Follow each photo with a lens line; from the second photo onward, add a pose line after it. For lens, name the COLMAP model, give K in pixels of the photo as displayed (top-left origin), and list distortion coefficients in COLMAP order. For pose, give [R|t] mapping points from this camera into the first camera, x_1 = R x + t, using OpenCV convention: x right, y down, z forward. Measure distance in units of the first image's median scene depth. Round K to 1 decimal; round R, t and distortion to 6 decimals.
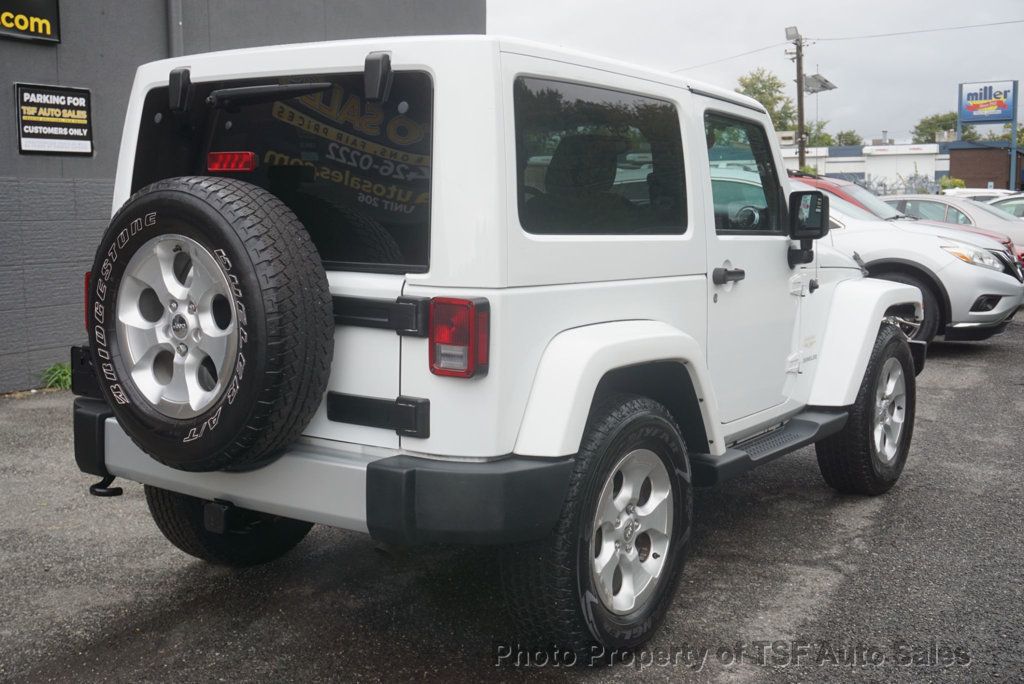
lens RADIAL K [[1171.6, 0, 512.0], [0, 1171.6, 342.0], [0, 0, 1]] dist [0.004087, 0.006754]
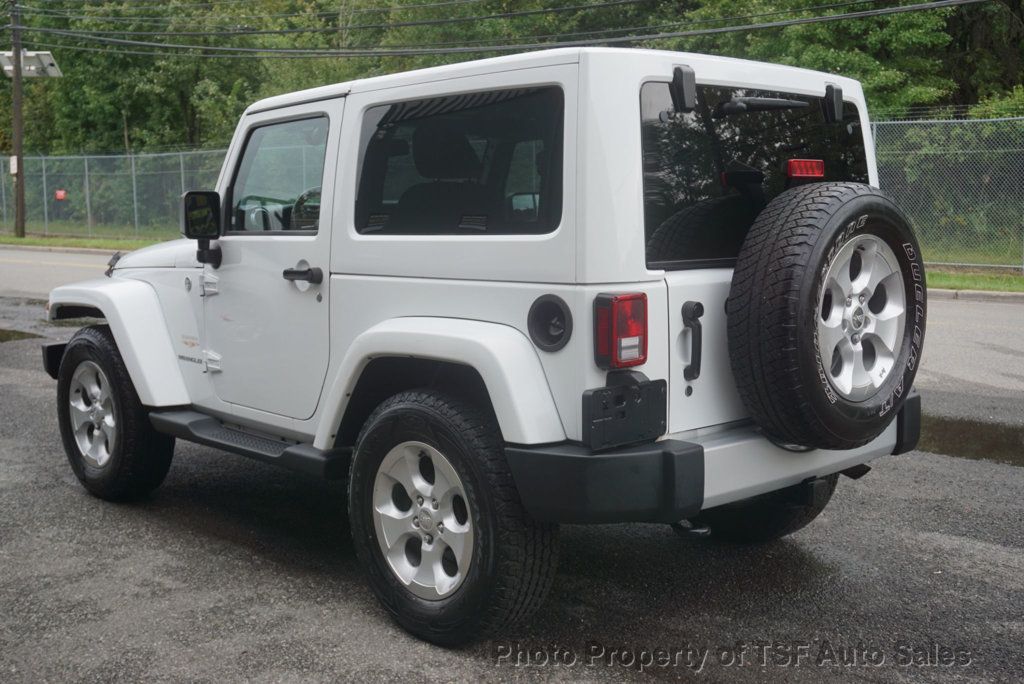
lens RADIAL K [[1152.8, 0, 512.0], [0, 1152.8, 342.0], [0, 0, 1]] dist [0.006333, 0.022191]
pose [[0.210629, -0.132094, 0.968600, -1.385290], [0.125187, 0.986315, 0.107287, -0.146290], [-0.969517, 0.098659, 0.224283, 1.054915]]
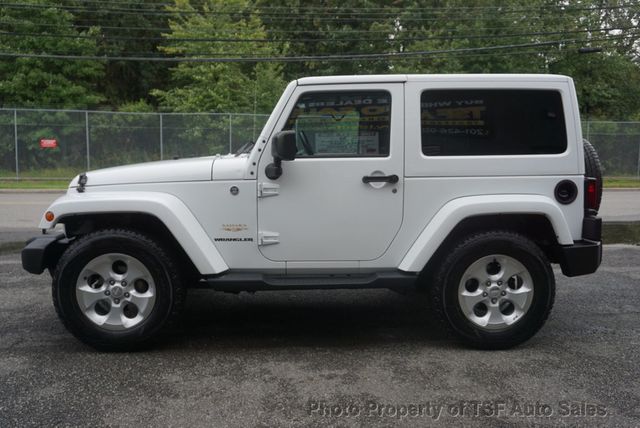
lens RADIAL K [[522.3, 0, 320.0], [0, 522.3, 214.0], [0, 0, 1]] dist [-0.000088, 0.003527]
pose [[-0.605644, -0.110743, 0.787992, -0.941474], [0.081652, 0.976392, 0.199977, -0.262246], [-0.791535, 0.185456, -0.582304, 2.278090]]
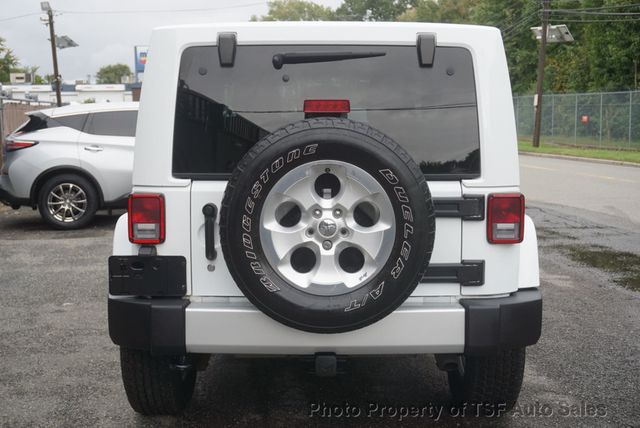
lens RADIAL K [[781.3, 0, 320.0], [0, 781.3, 214.0], [0, 0, 1]] dist [0.029238, 0.019751]
pose [[0.818073, -0.077251, 0.569903, -0.790826], [0.078418, 0.996666, 0.022533, -0.049483], [-0.569744, 0.026257, 0.821403, 0.256294]]
